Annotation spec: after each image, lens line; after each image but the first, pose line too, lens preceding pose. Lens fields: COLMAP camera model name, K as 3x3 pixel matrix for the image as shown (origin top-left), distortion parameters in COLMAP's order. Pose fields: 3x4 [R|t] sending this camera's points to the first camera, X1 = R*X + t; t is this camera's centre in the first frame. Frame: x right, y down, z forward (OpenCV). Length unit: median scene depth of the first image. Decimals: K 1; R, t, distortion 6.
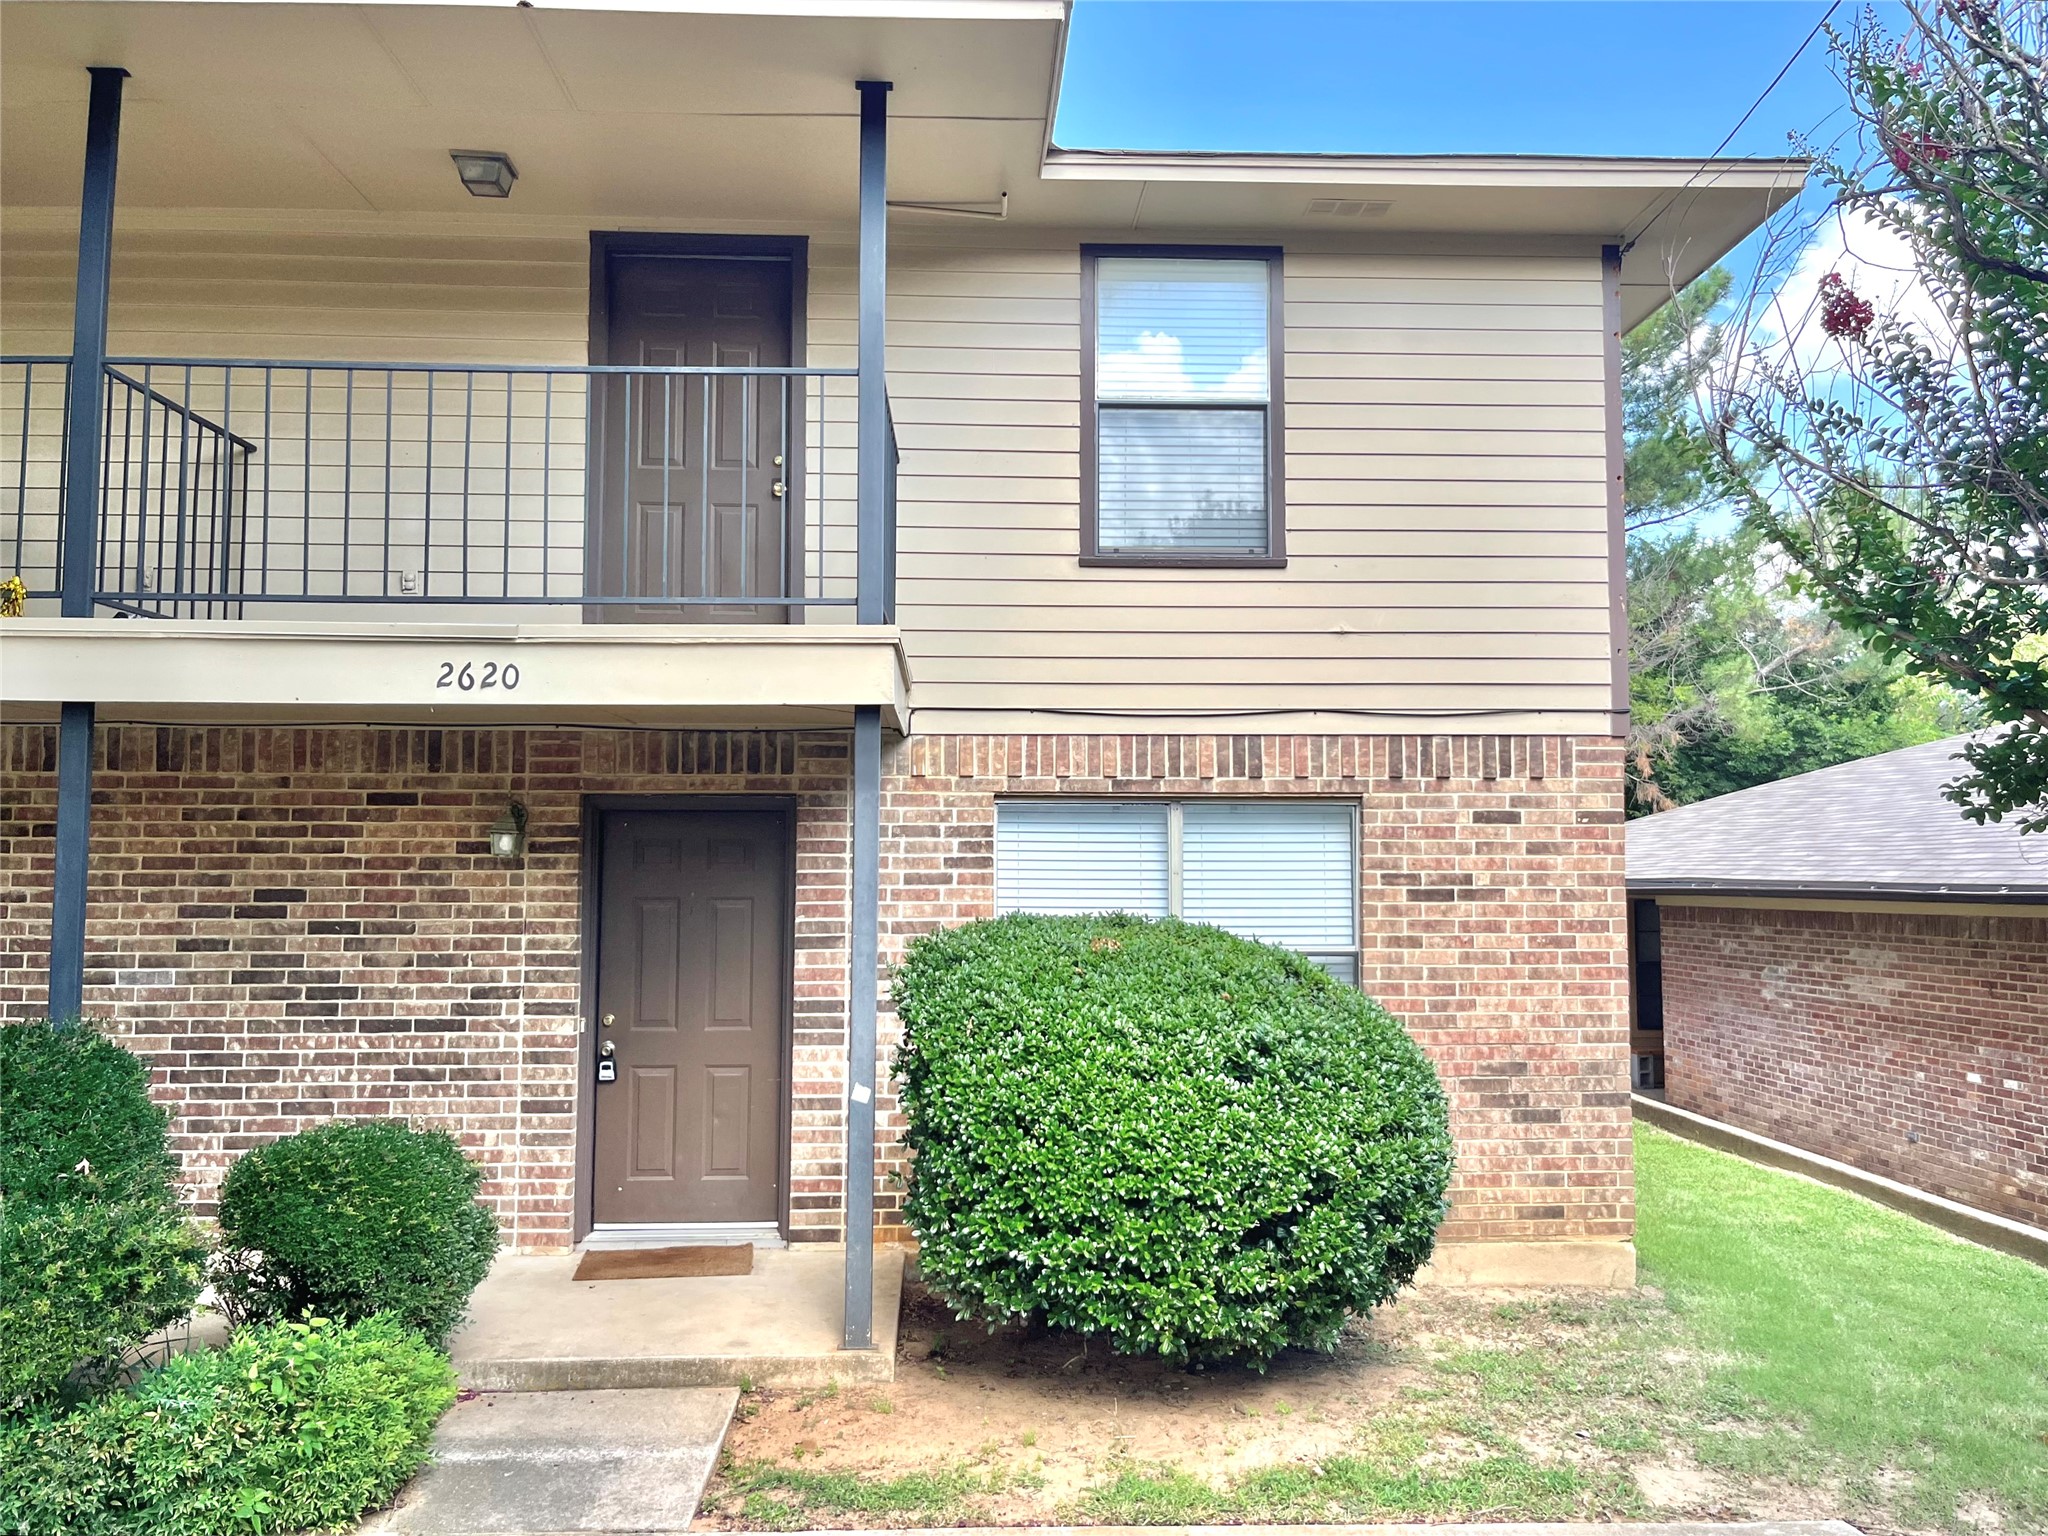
lens RADIAL K [[1616.4, 0, 1024.0], [0, 1616.4, 768.0], [0, 0, 1]] dist [0.037523, -0.049021]
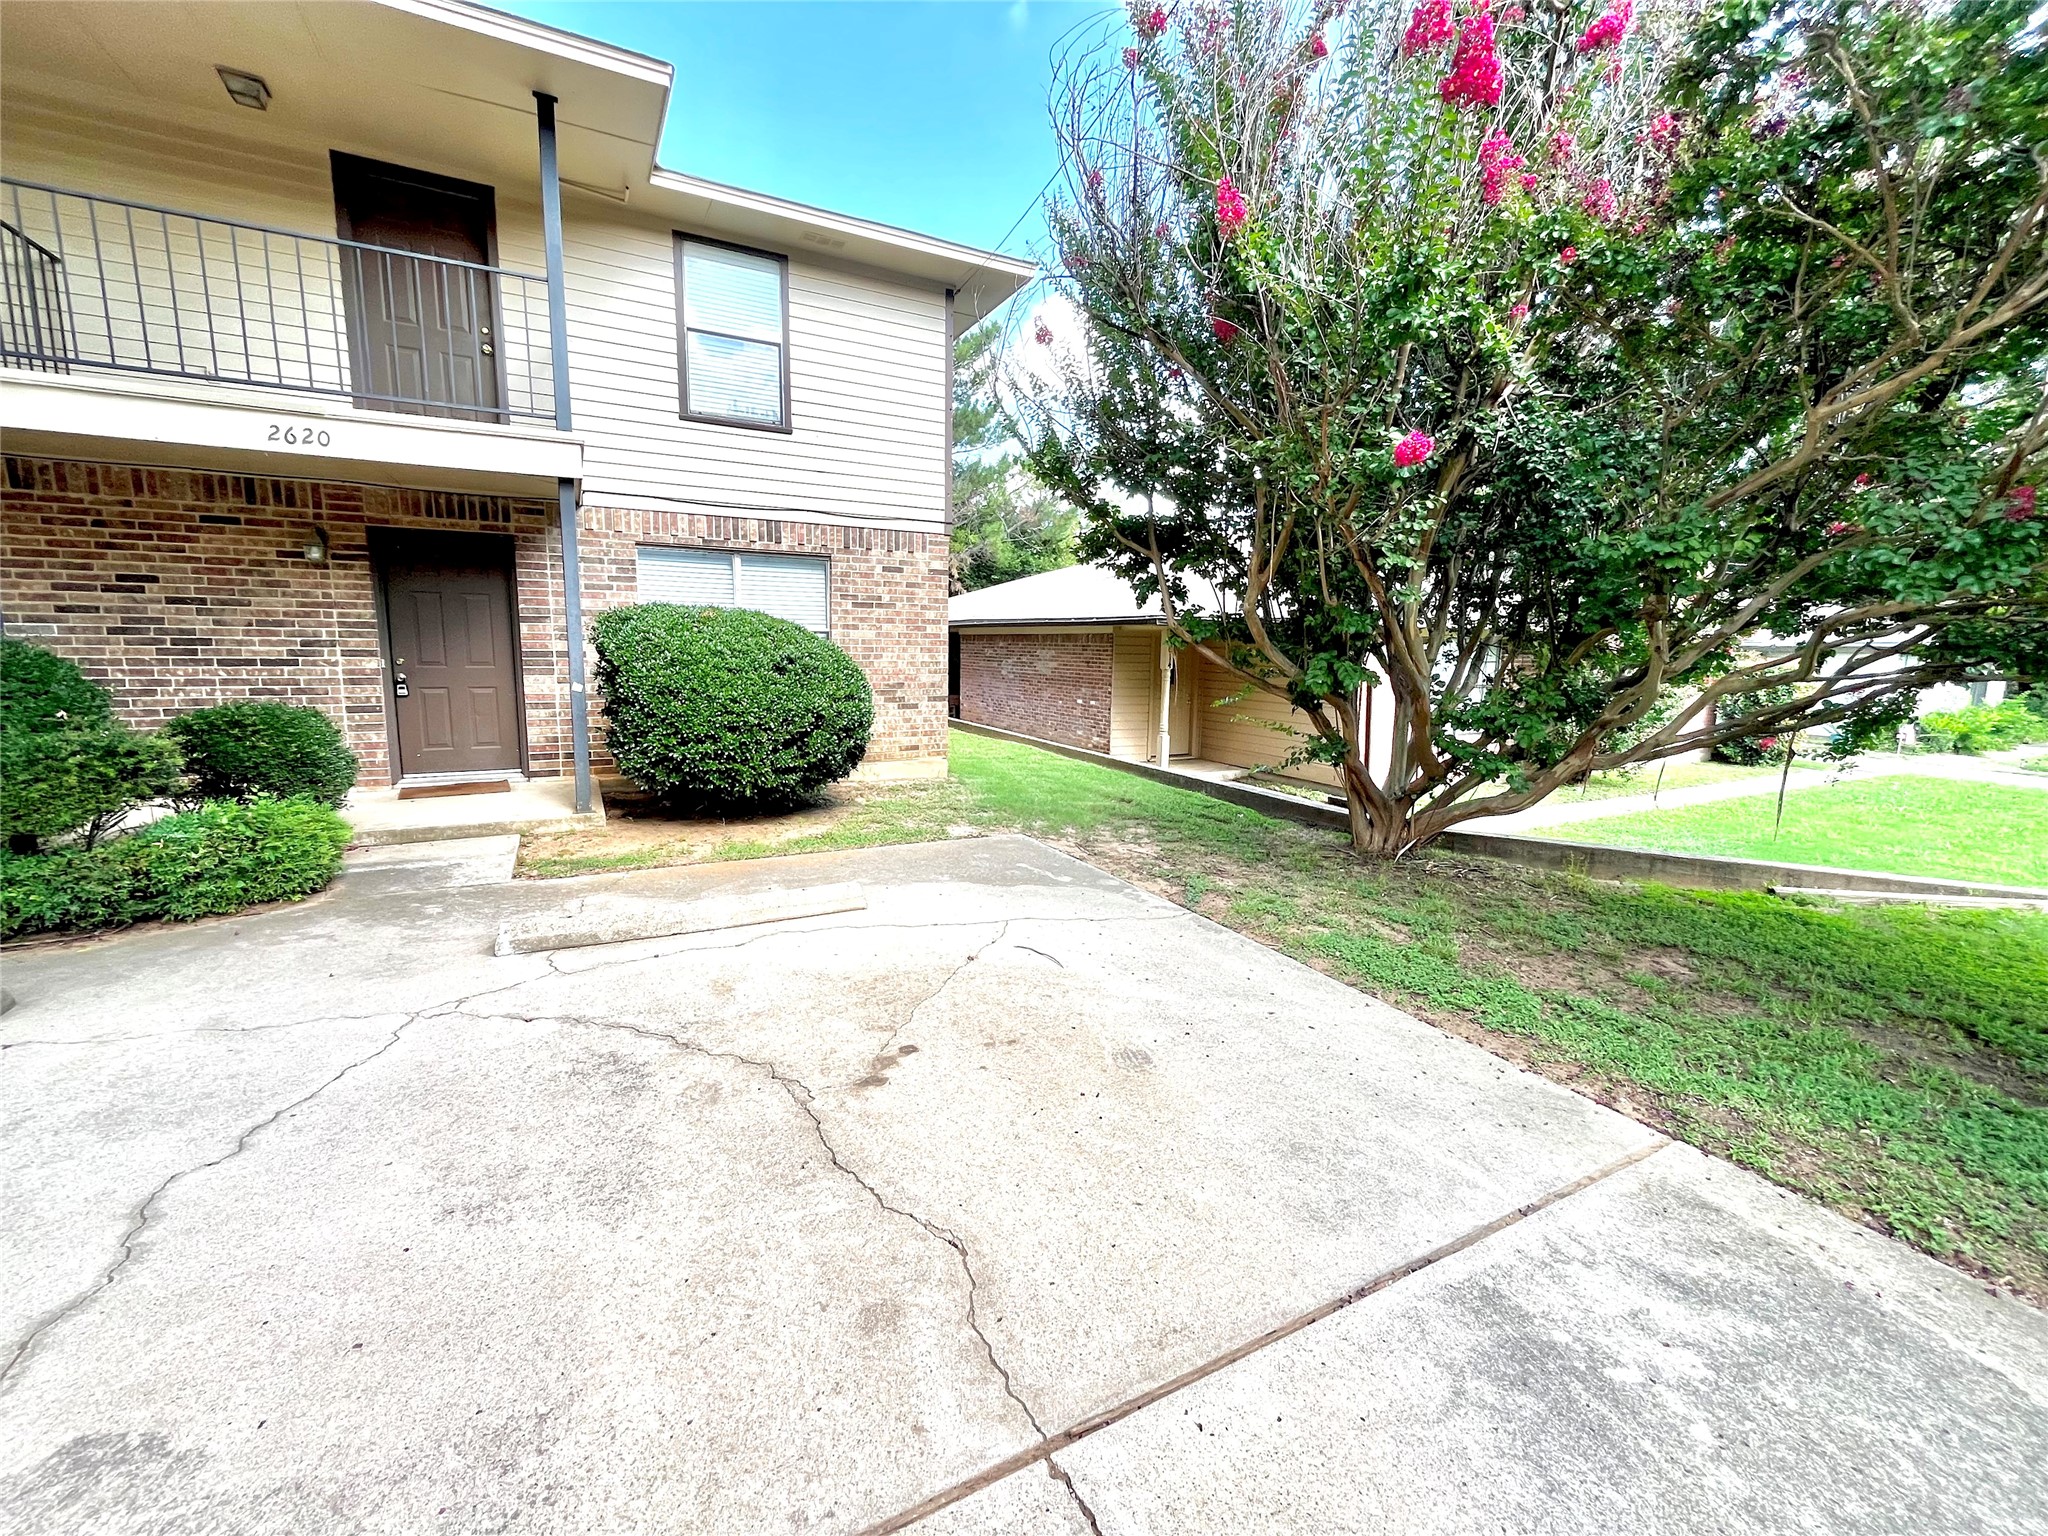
lens RADIAL K [[831.0, 0, 1024.0], [0, 831.0, 768.0], [0, 0, 1]] dist [-0.003775, -0.000971]
pose [[0.900691, -0.050610, 0.431501, -0.042468], [-0.046319, 0.976345, 0.211197, 0.049026], [-0.431983, -0.210210, 0.877042, -0.101097]]
